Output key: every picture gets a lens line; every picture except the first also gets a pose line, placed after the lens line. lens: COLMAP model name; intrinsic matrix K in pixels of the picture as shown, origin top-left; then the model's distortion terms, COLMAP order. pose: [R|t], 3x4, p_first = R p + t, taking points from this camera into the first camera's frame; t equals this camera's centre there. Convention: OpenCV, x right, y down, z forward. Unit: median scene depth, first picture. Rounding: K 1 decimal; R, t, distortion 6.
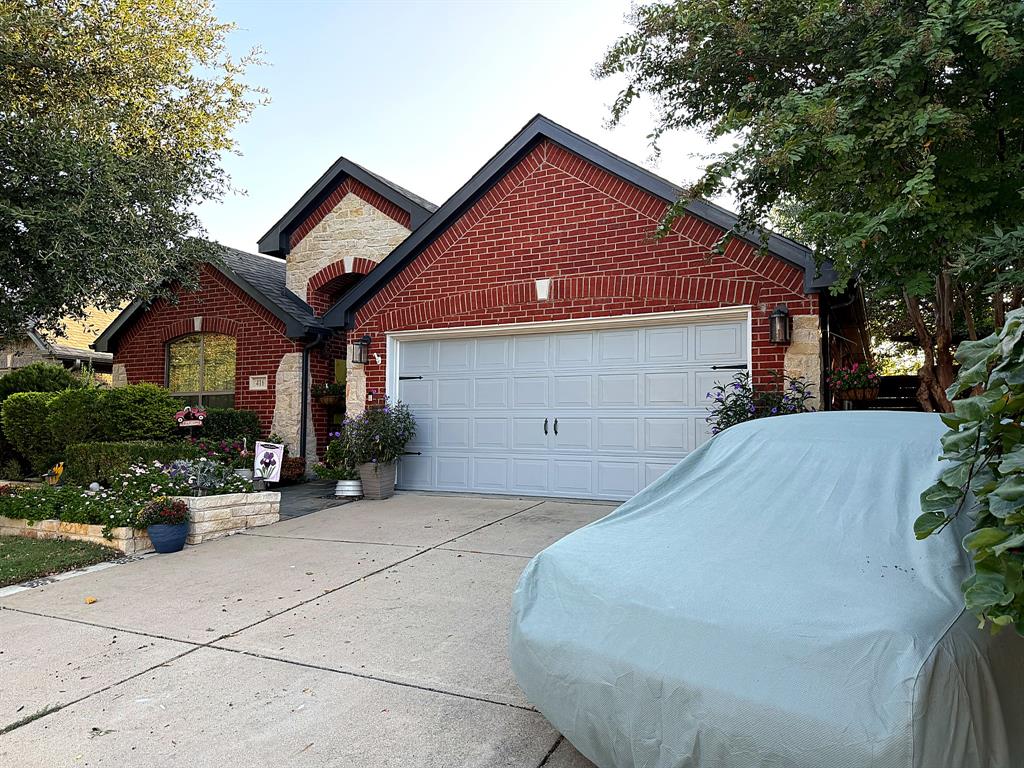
lens RADIAL K [[714.9, 0, 523.5], [0, 714.9, 381.9], [0, 0, 1]] dist [0.160135, -0.242037]
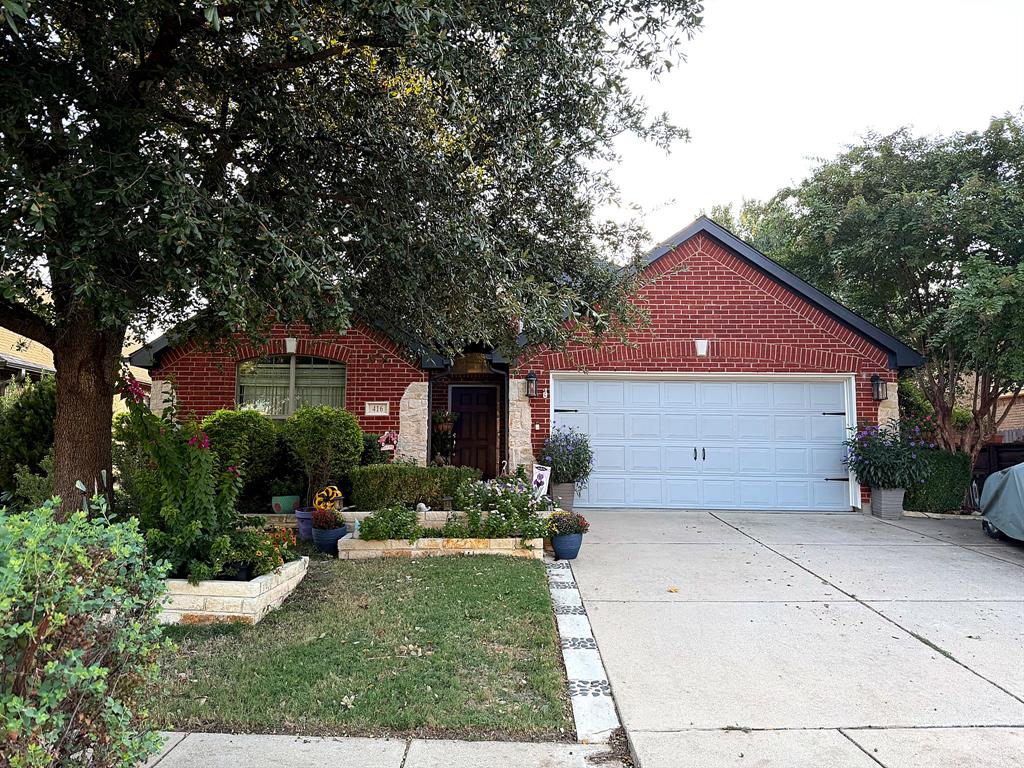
lens RADIAL K [[727.1, 0, 512.0], [0, 727.1, 384.0], [0, 0, 1]] dist [0.112875, -0.168251]
pose [[0.880939, 0.049549, 0.470629, -0.916476], [-0.034416, 0.998578, -0.040710, 0.002371], [-0.471977, 0.019666, 0.881392, -0.002328]]
